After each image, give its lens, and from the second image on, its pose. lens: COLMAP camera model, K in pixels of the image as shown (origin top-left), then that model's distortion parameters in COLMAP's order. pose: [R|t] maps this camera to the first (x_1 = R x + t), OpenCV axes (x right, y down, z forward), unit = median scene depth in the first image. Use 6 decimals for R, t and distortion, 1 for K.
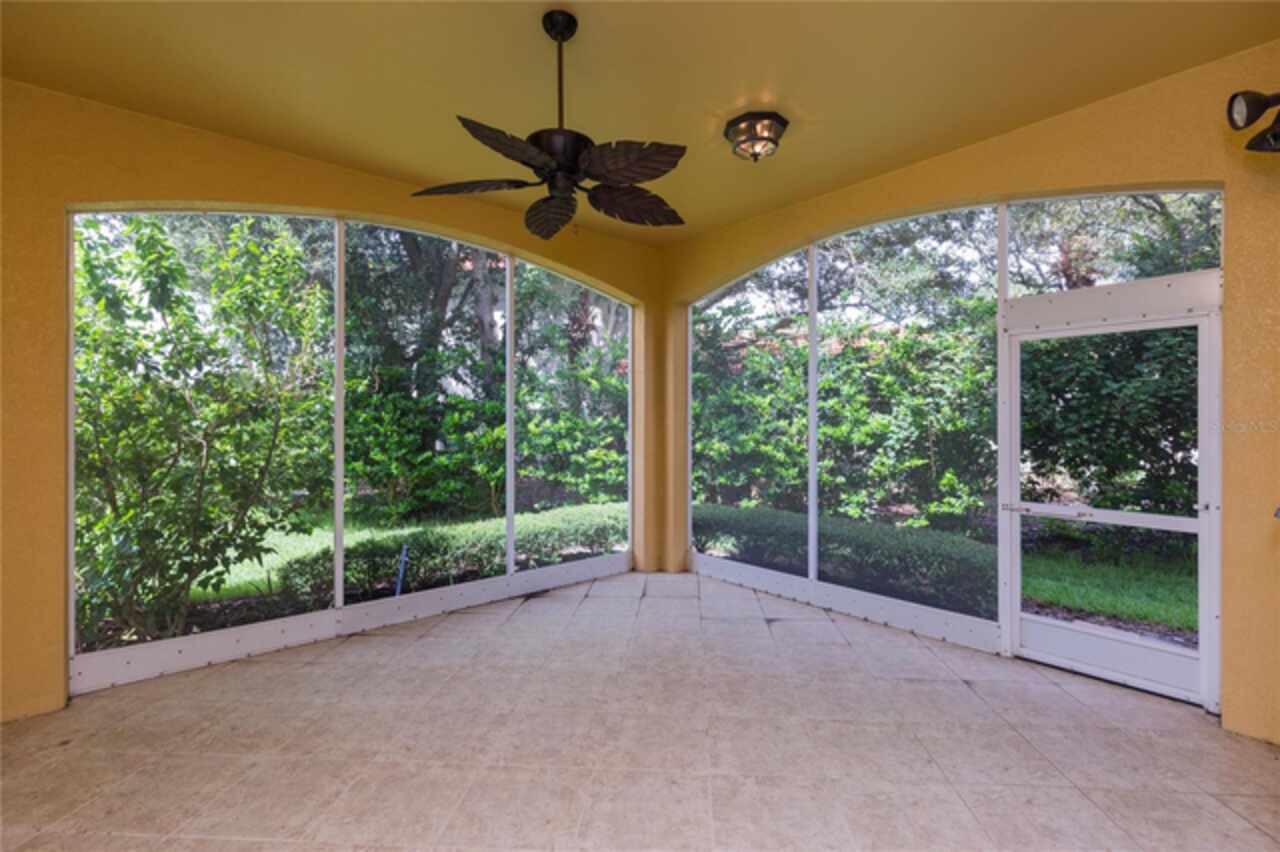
lens RADIAL K [[581.4, 0, 646.7], [0, 581.4, 424.9], [0, 0, 1]] dist [0.014782, 0.000360]
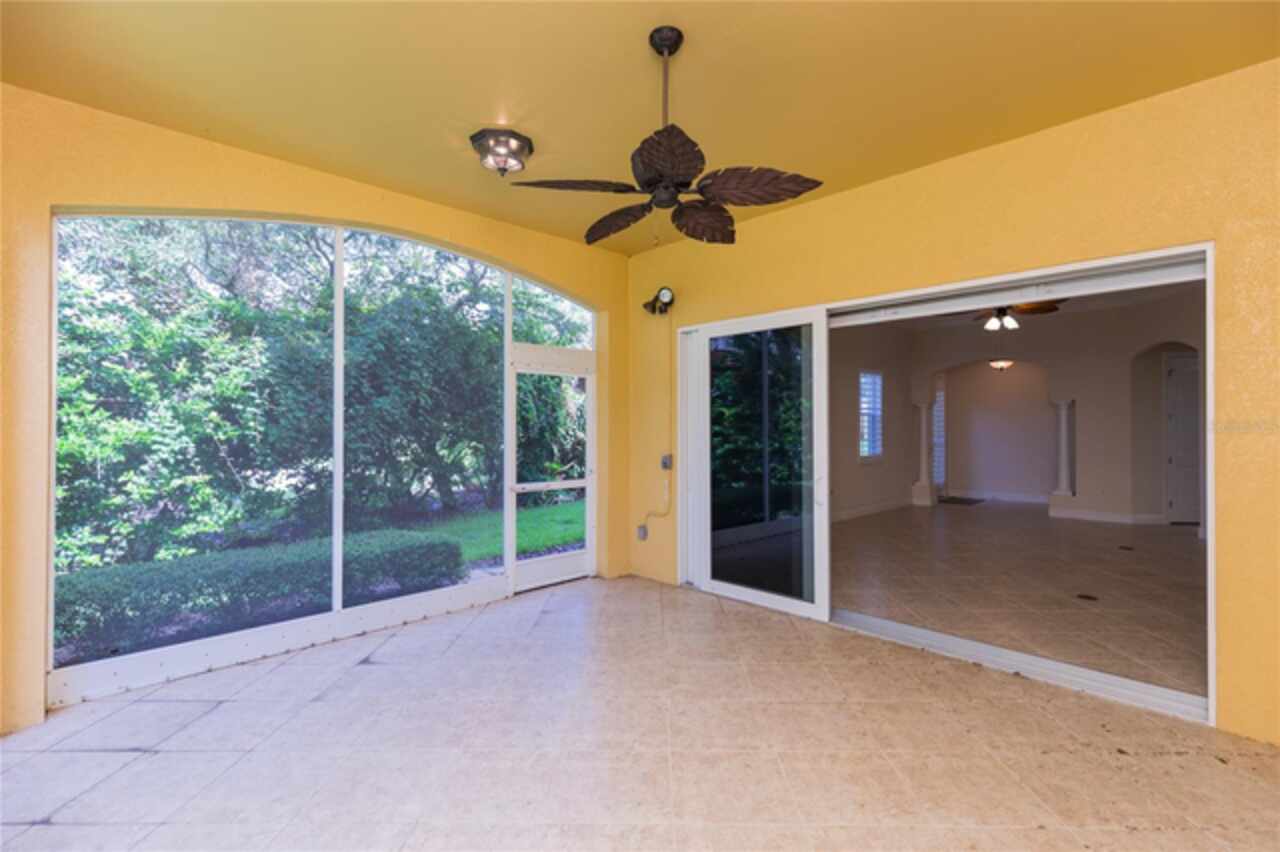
lens RADIAL K [[581.4, 0, 646.3], [0, 581.4, 424.5], [0, 0, 1]] dist [0.014782, 0.000360]
pose [[-0.069043, 0.006600, 0.997592, -0.632497], [0.004881, 0.999968, -0.006278, -0.006284], [-0.997602, 0.004436, -0.069073, 0.601880]]
